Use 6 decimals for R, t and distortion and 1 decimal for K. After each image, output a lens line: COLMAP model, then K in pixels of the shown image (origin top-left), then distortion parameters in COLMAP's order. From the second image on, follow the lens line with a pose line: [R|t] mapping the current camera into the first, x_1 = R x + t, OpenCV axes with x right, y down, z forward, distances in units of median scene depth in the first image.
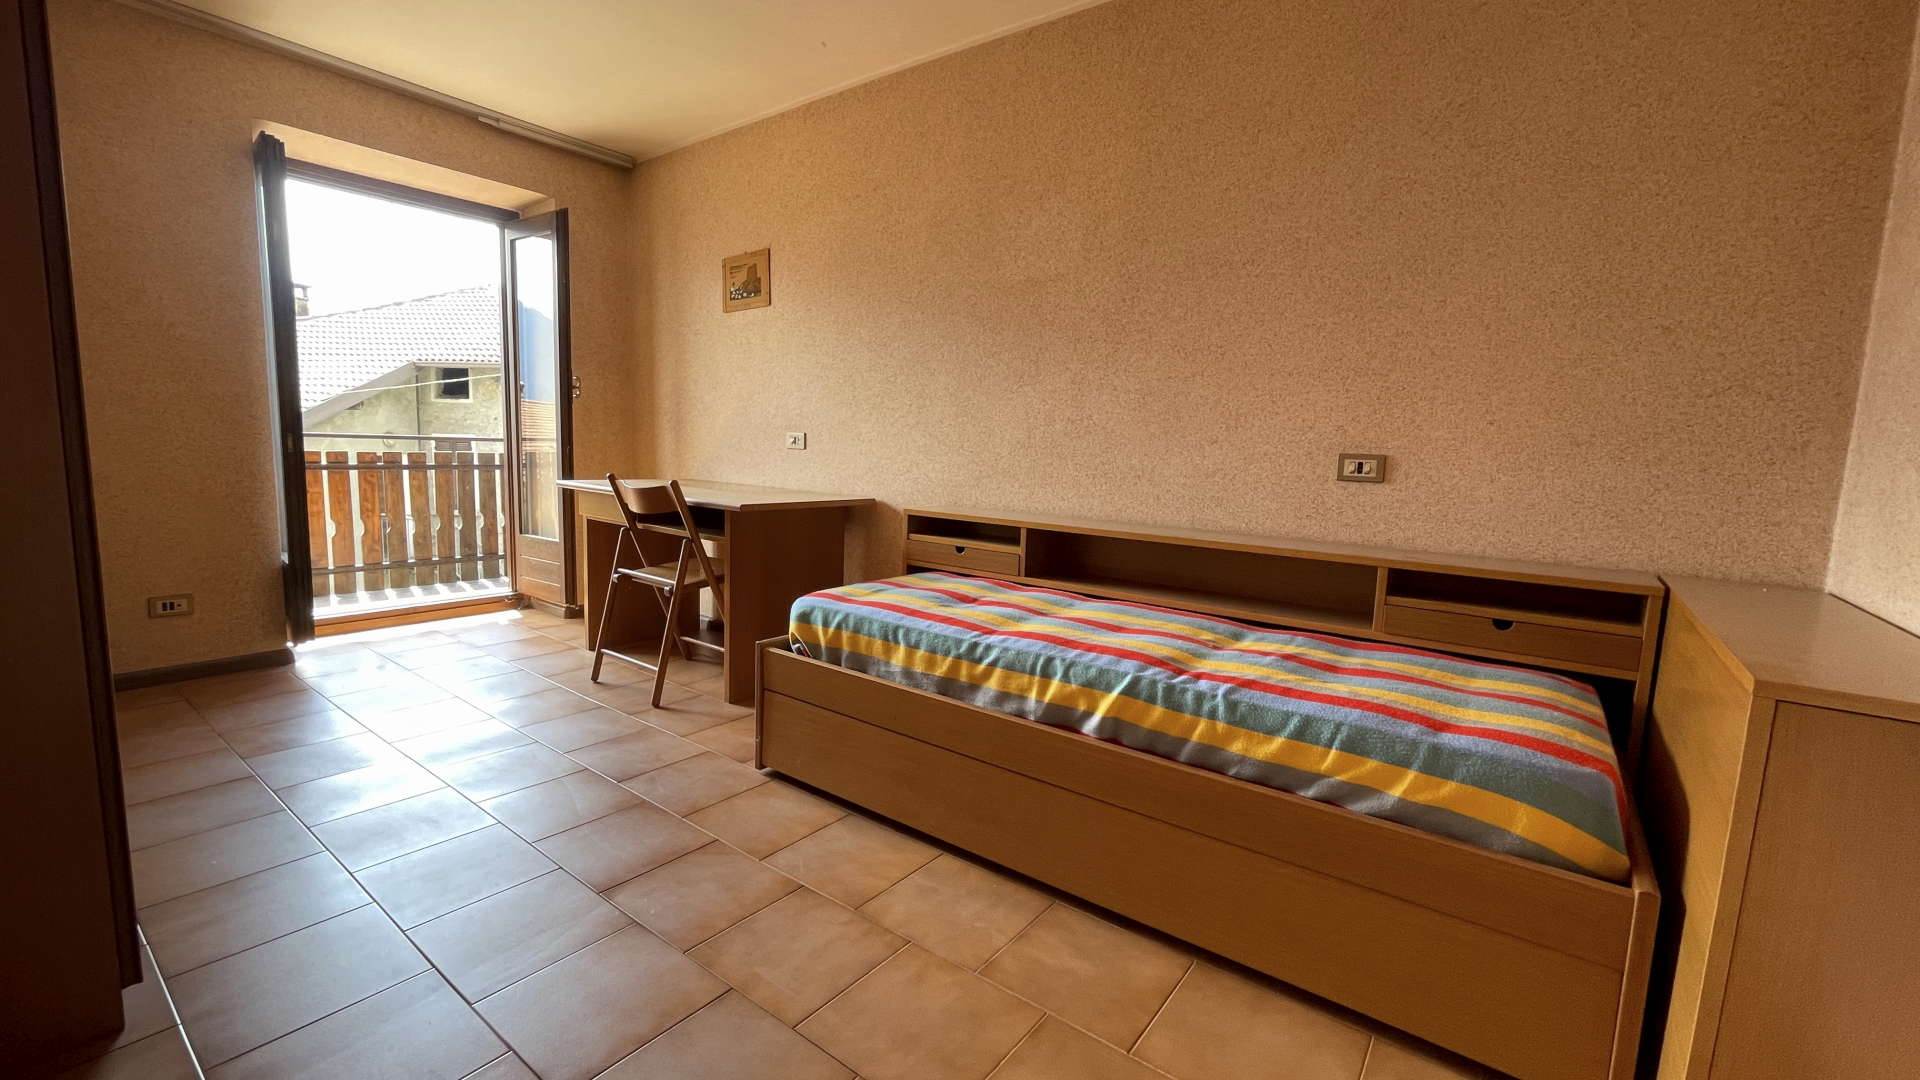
lens RADIAL K [[780.5, 0, 957.4], [0, 780.5, 542.3], [0, 0, 1]] dist [-0.009463, 0.004020]
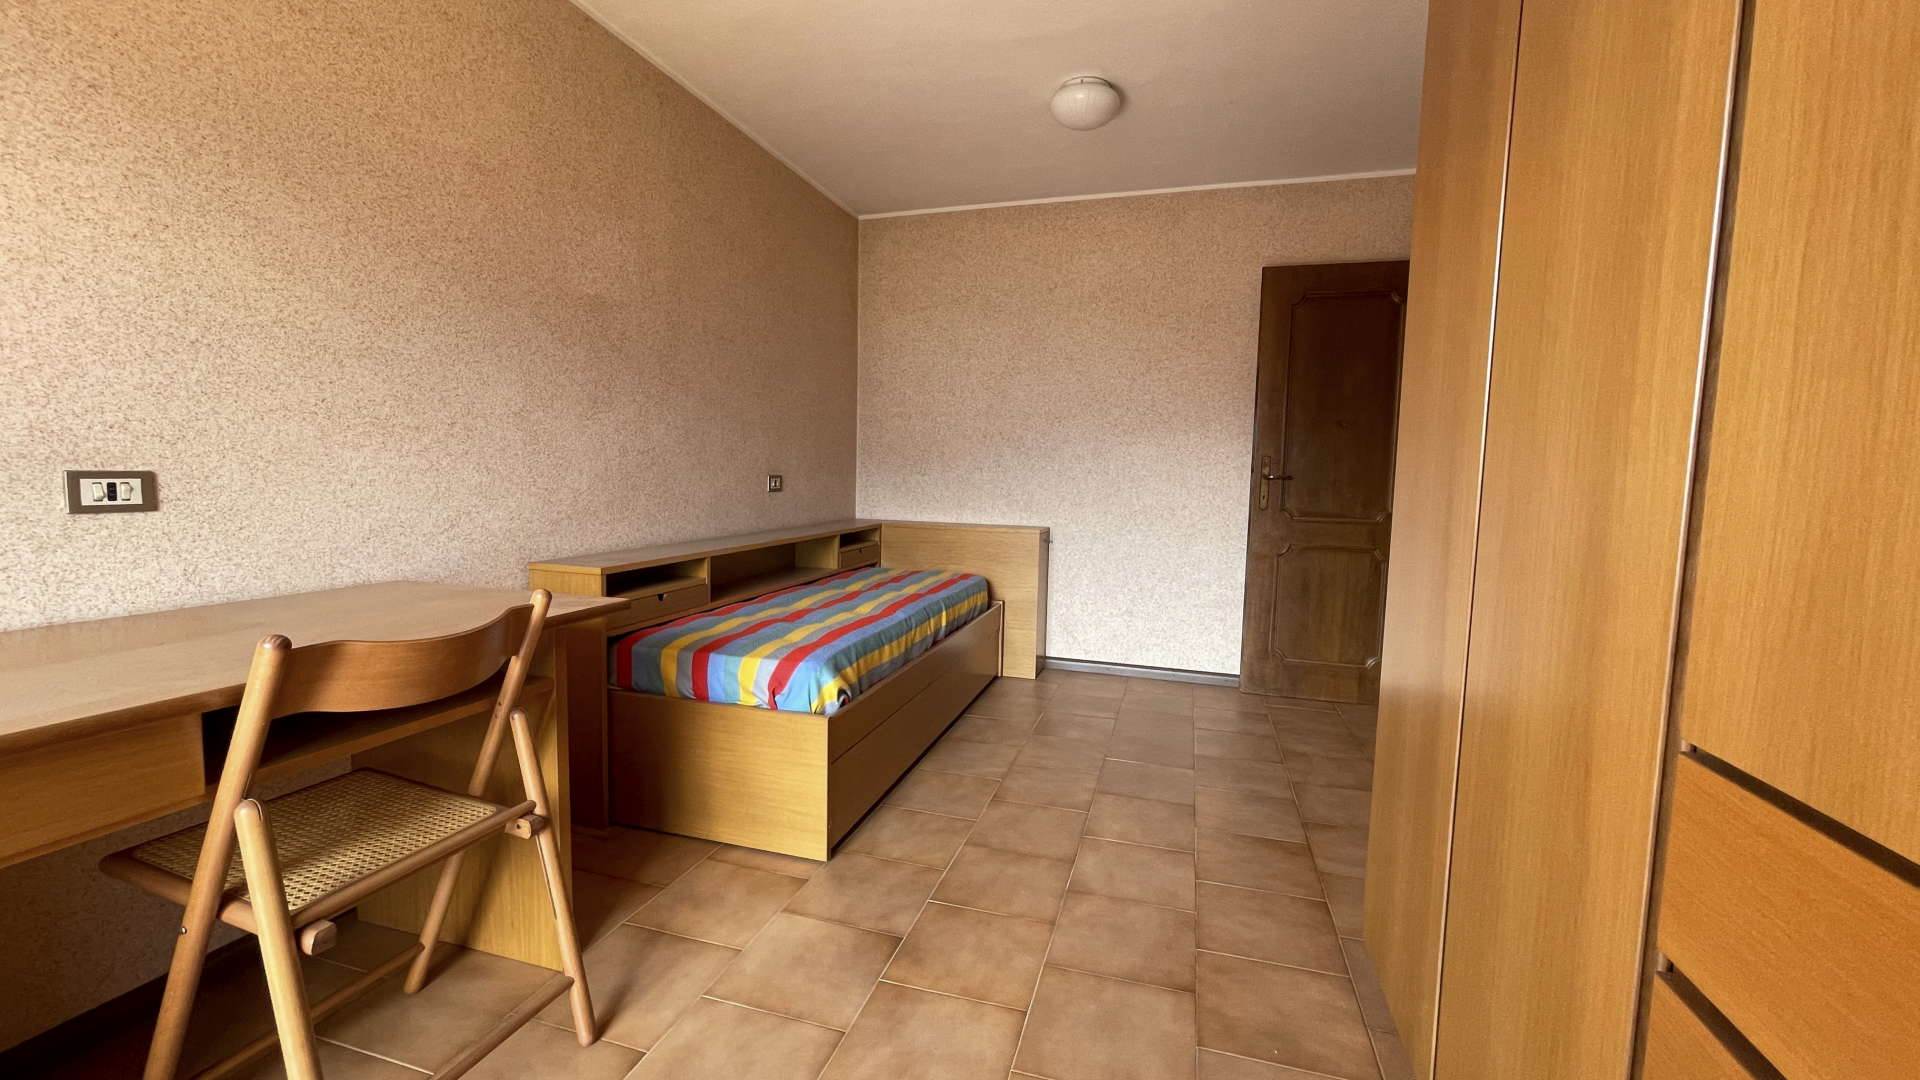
lens RADIAL K [[780.5, 0, 955.7], [0, 780.5, 534.5], [0, 0, 1]] dist [-0.009463, 0.004020]
pose [[-0.342325, -0.107054, 0.933463, -0.842149], [0.109288, 0.982208, 0.152723, -0.143974], [-0.933204, 0.154297, -0.324534, 0.863377]]
